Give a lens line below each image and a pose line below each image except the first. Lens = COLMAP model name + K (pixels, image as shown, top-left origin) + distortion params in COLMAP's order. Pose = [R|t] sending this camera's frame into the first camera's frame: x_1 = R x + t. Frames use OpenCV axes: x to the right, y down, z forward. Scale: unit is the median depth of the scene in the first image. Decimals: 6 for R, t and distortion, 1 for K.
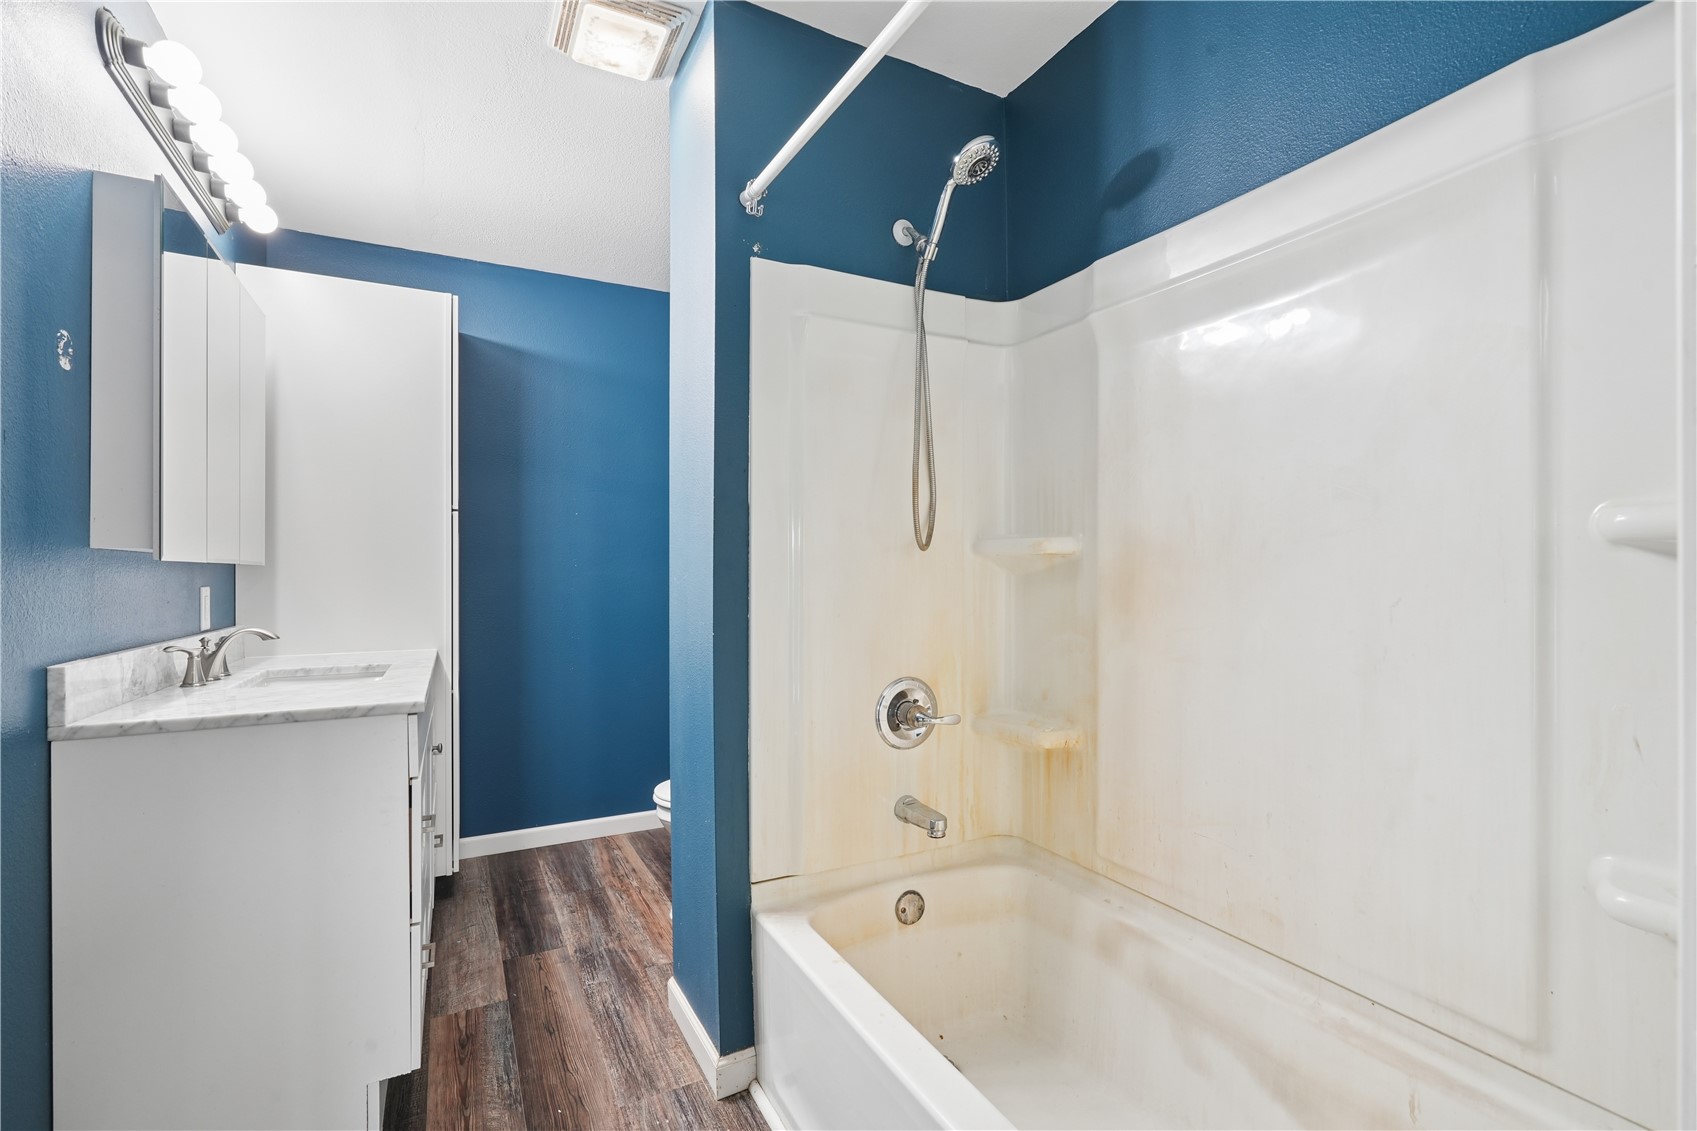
lens RADIAL K [[767.7, 0, 852.1], [0, 767.7, 572.3], [0, 0, 1]] dist [-0.001844, 0.001127]
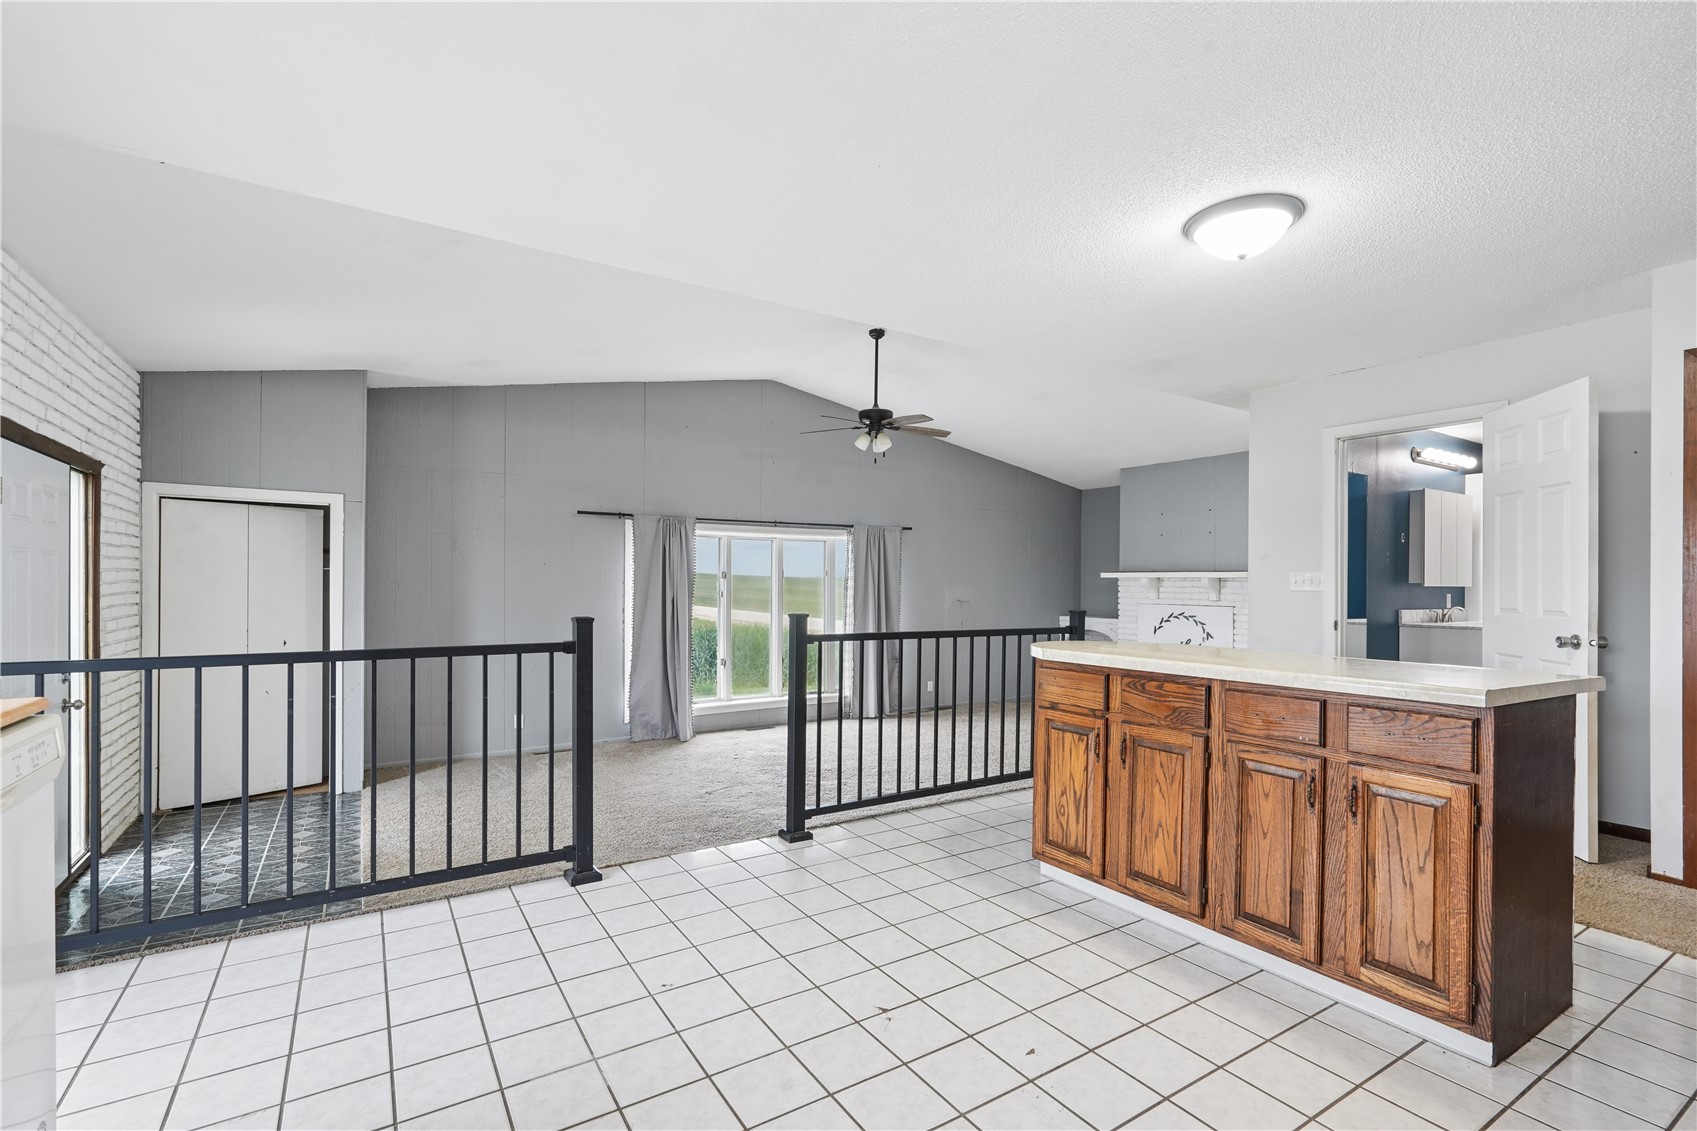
lens RADIAL K [[767.7, 0, 852.1], [0, 767.7, 572.3], [0, 0, 1]] dist [-0.001844, 0.001127]
pose [[0.091236, -0.009578, -0.995783, 2.262803], [-0.007224, 0.999921, -0.010280, -0.019542], [0.995803, 0.008131, 0.091160, -1.873663]]
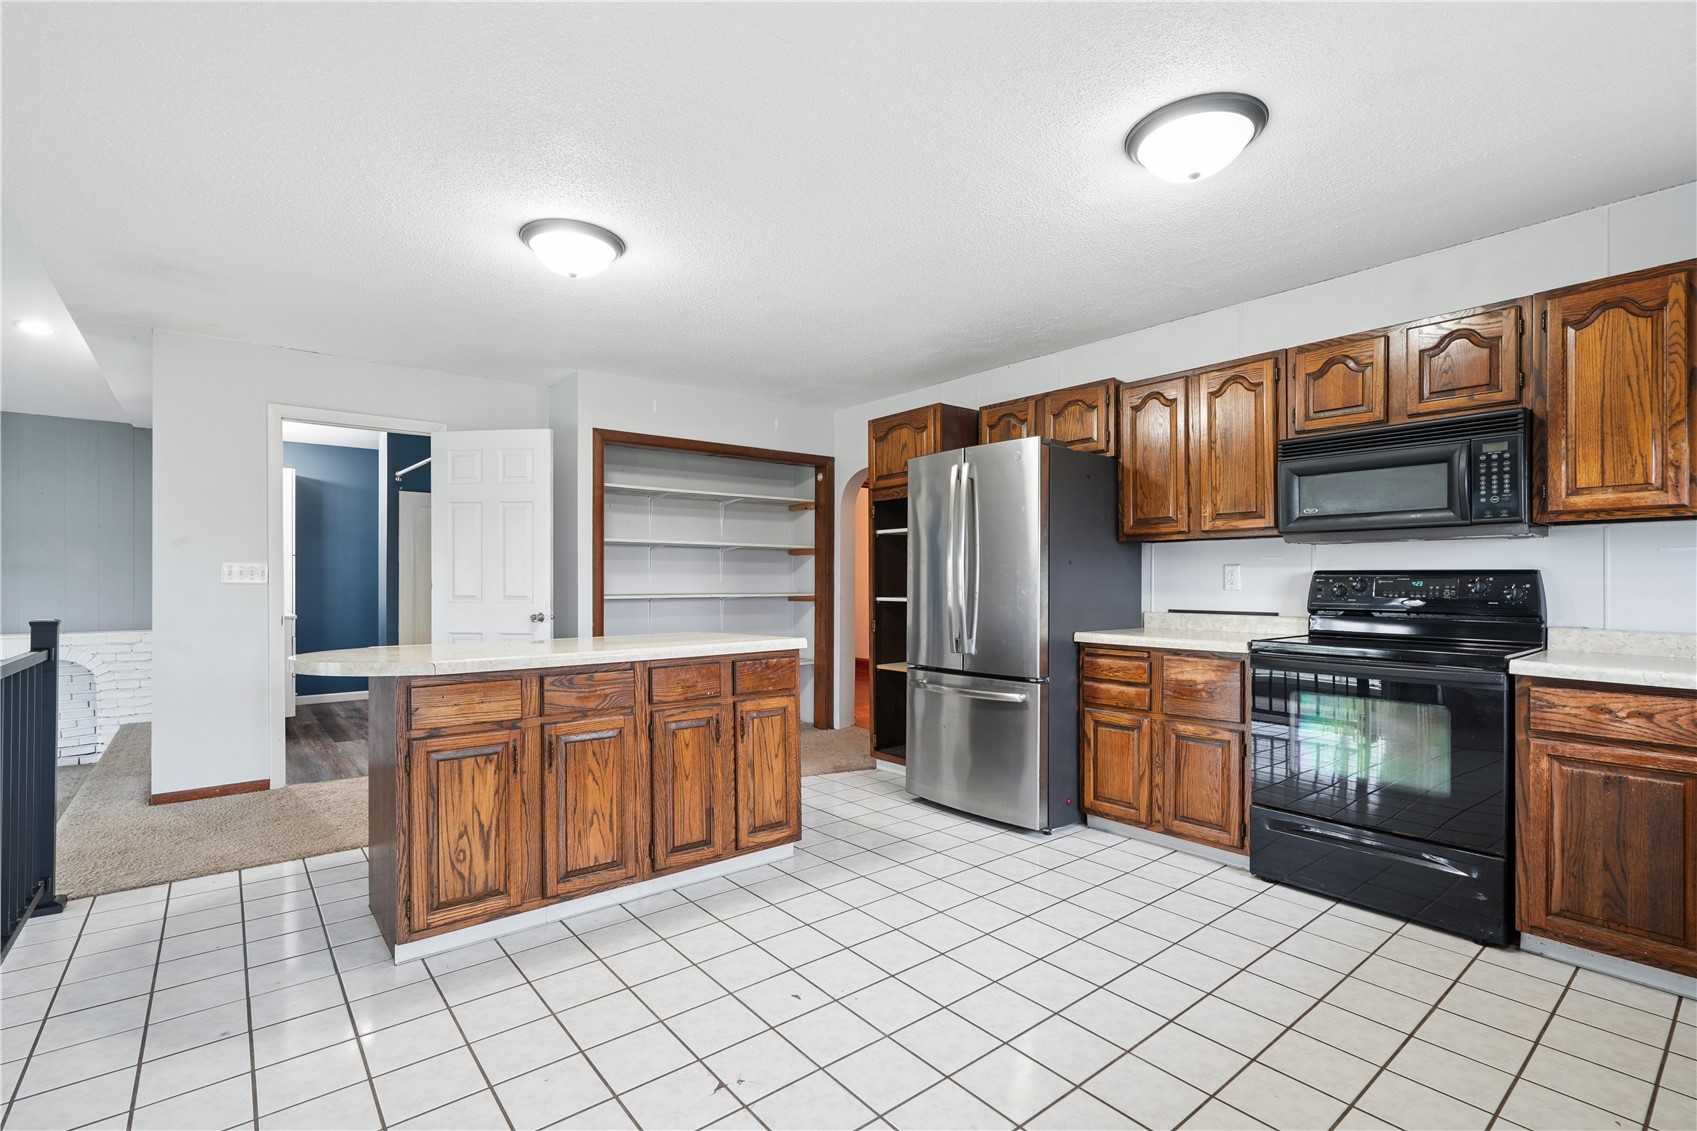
lens RADIAL K [[780.7, 0, 847.9], [0, 780.7, 581.0], [0, 0, 1]] dist [-0.004006, 0.000304]
pose [[0.980189, 0.004838, 0.198006, 1.093987], [-0.005207, 0.999986, 0.001347, -0.013346], [-0.197997, -0.002352, 0.980200, -2.699052]]
